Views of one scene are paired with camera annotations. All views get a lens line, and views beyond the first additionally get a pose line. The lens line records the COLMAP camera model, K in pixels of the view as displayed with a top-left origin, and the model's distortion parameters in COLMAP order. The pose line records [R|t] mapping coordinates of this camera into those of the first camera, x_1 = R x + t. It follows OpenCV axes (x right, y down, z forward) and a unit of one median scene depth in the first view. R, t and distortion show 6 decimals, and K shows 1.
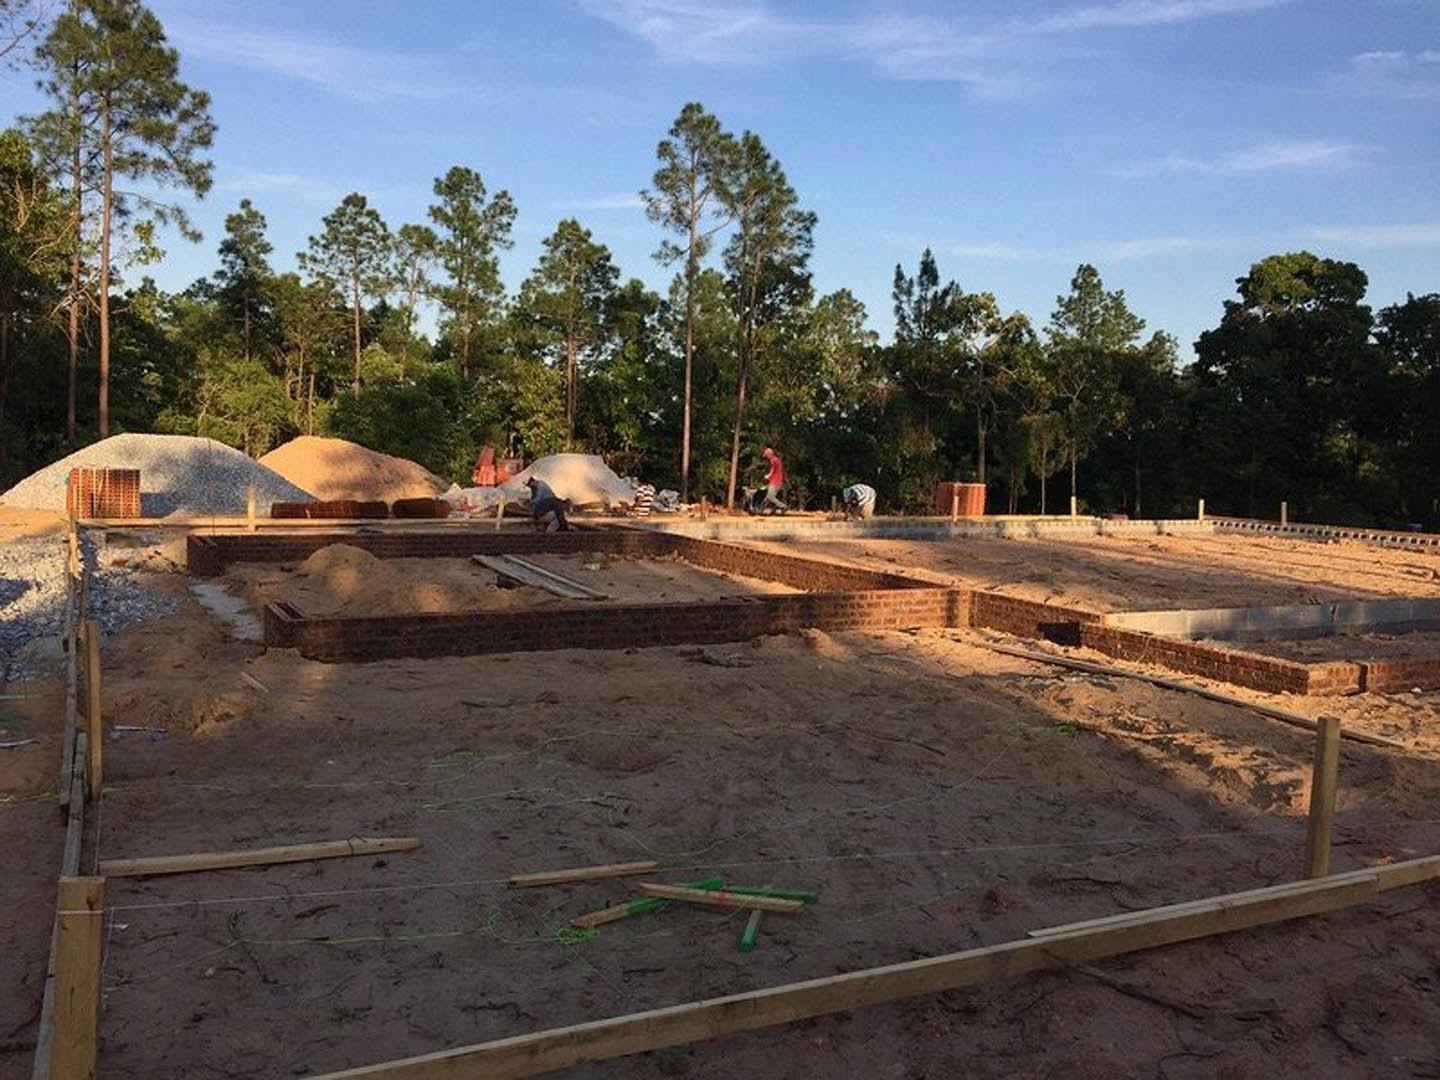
lens RADIAL K [[1237.2, 0, 705.4], [0, 1237.2, 549.6], [0, 0, 1]] dist [0.085790, -0.114355]
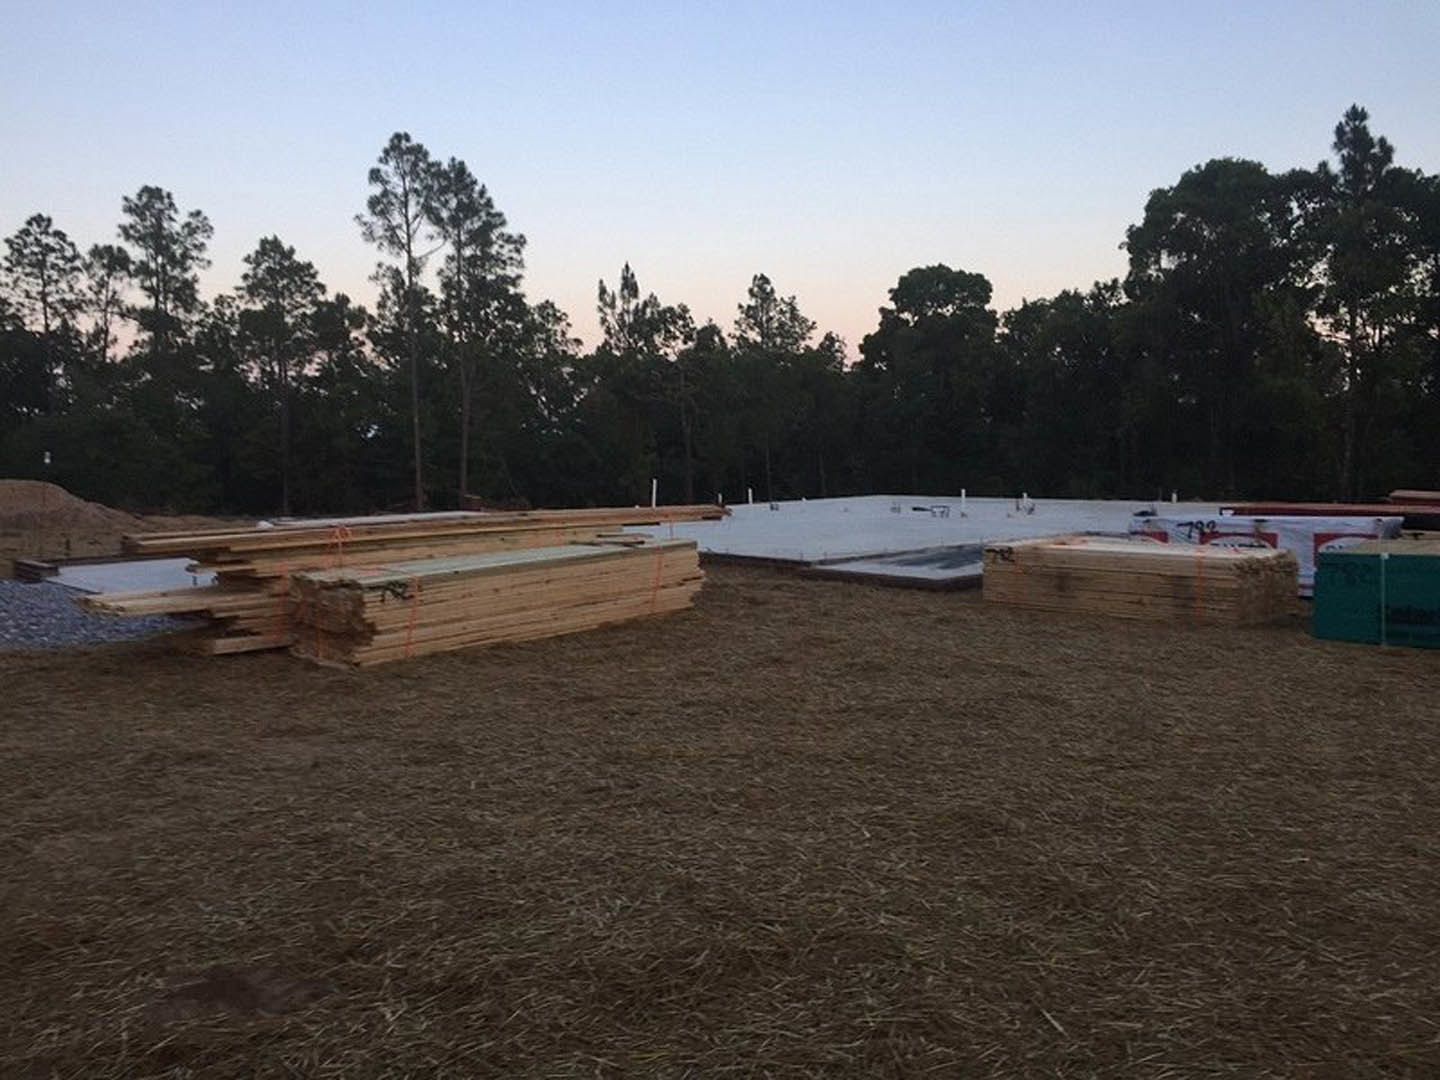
lens RADIAL K [[1237.2, 0, 712.4], [0, 1237.2, 536.1], [0, 0, 1]] dist [0.085790, -0.114355]
pose [[0.967889, -0.066767, 0.242347, -0.026695], [0.069791, 0.997554, -0.003905, 0.005058], [-0.241494, 0.020693, 0.970182, -0.068162]]
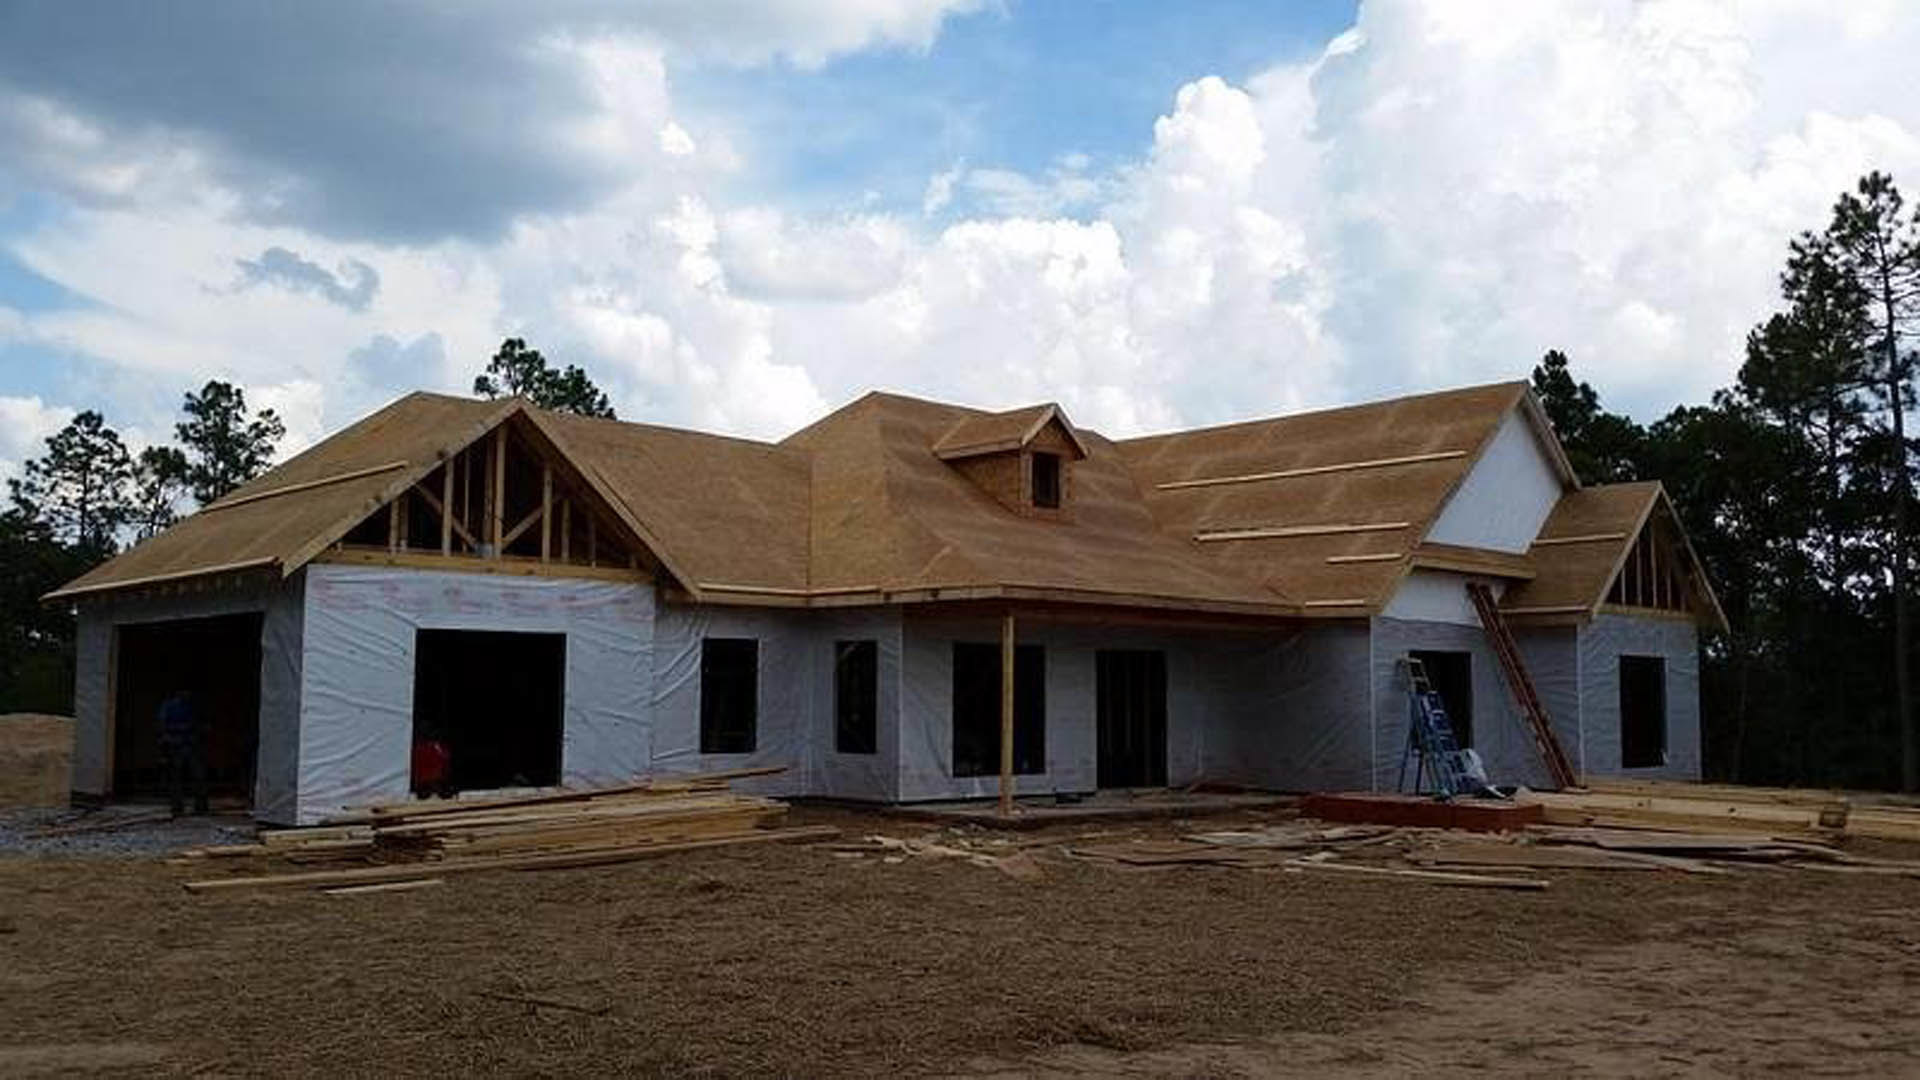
lens RADIAL K [[1612.1, 0, 942.6], [0, 1612.1, 556.3], [0, 0, 1]] dist [0.044692, -0.086155]
pose [[0.959742, 0.002676, 0.280871, -0.033684], [0.045199, 0.985452, -0.163833, 0.016783], [-0.277223, 0.169932, 0.945659, -0.176448]]
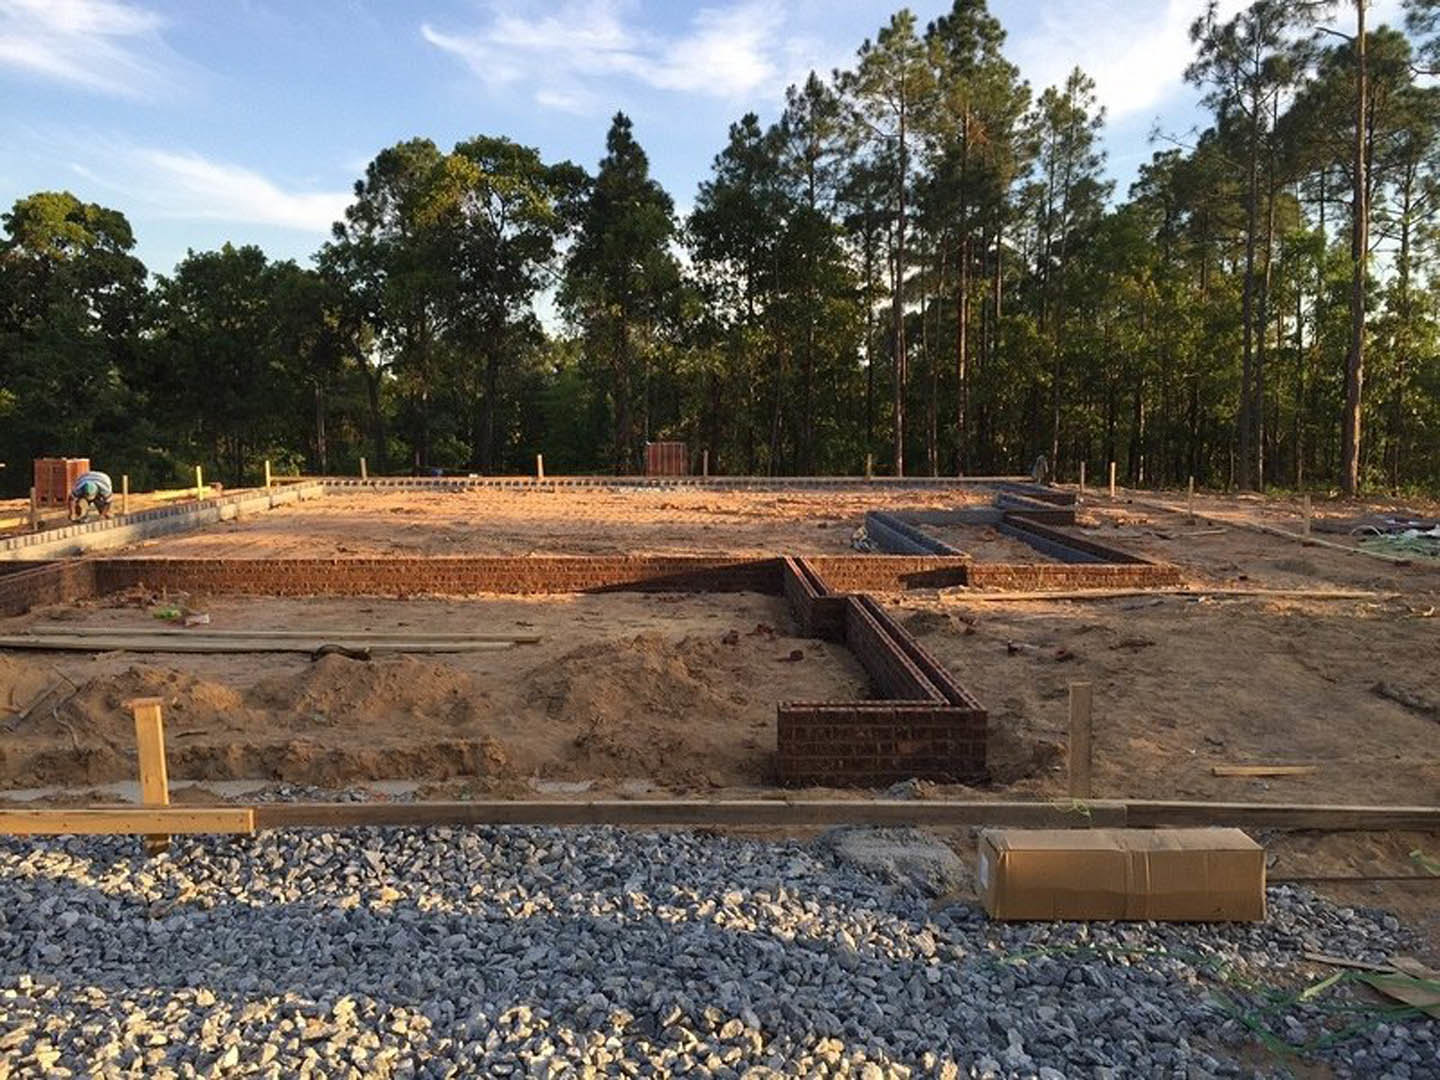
lens RADIAL K [[1237.2, 0, 712.6], [0, 1237.2, 549.7], [0, 0, 1]] dist [0.085790, -0.114355]
pose [[0.445889, -0.127735, 0.885927, -0.181190], [0.089041, 0.991185, 0.098097, -0.021167], [-0.890649, 0.035144, 0.453332, 0.153343]]
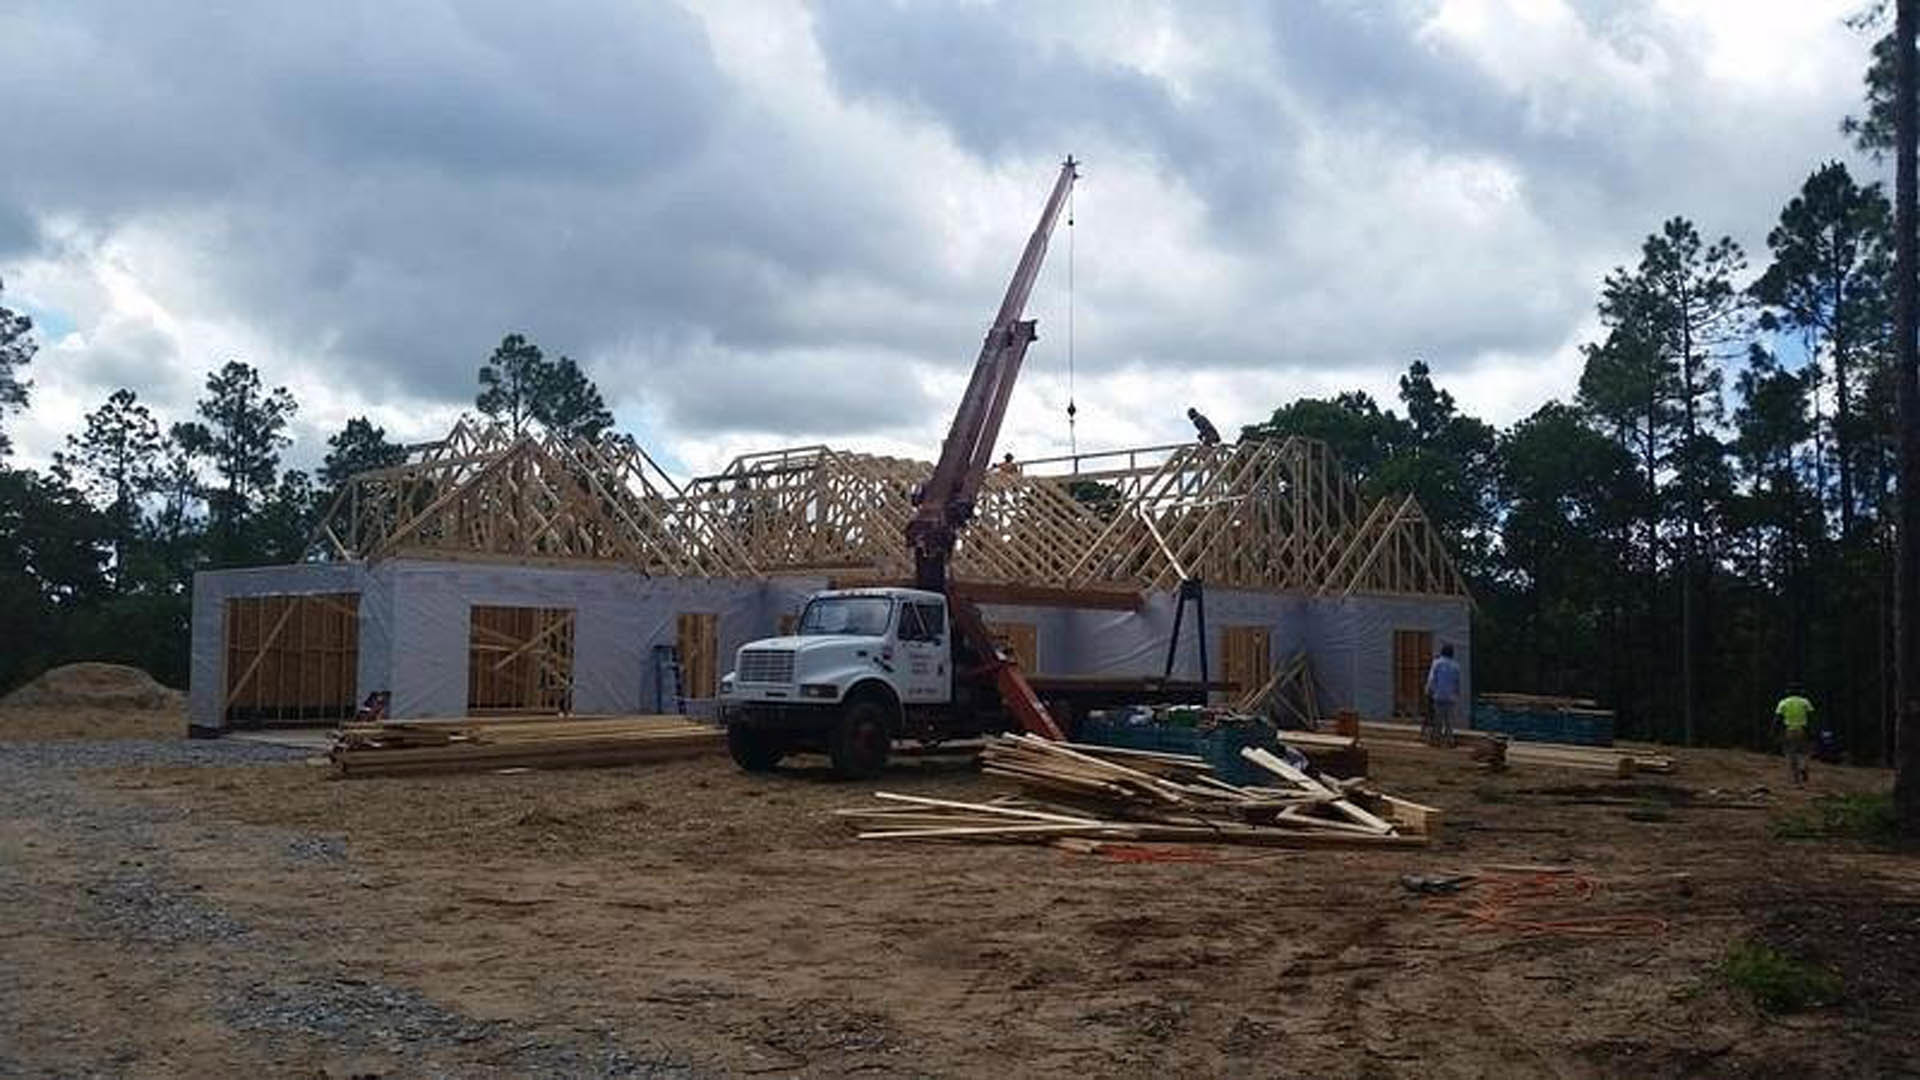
lens RADIAL K [[1612.1, 0, 961.0], [0, 1612.1, 555.2], [0, 0, 1]] dist [0.044692, -0.086155]
pose [[0.952608, 0.003032, 0.304186, -0.051869], [0.040107, 0.989969, -0.135471, 0.025205], [-0.301545, 0.141250, 0.942931, -0.307097]]
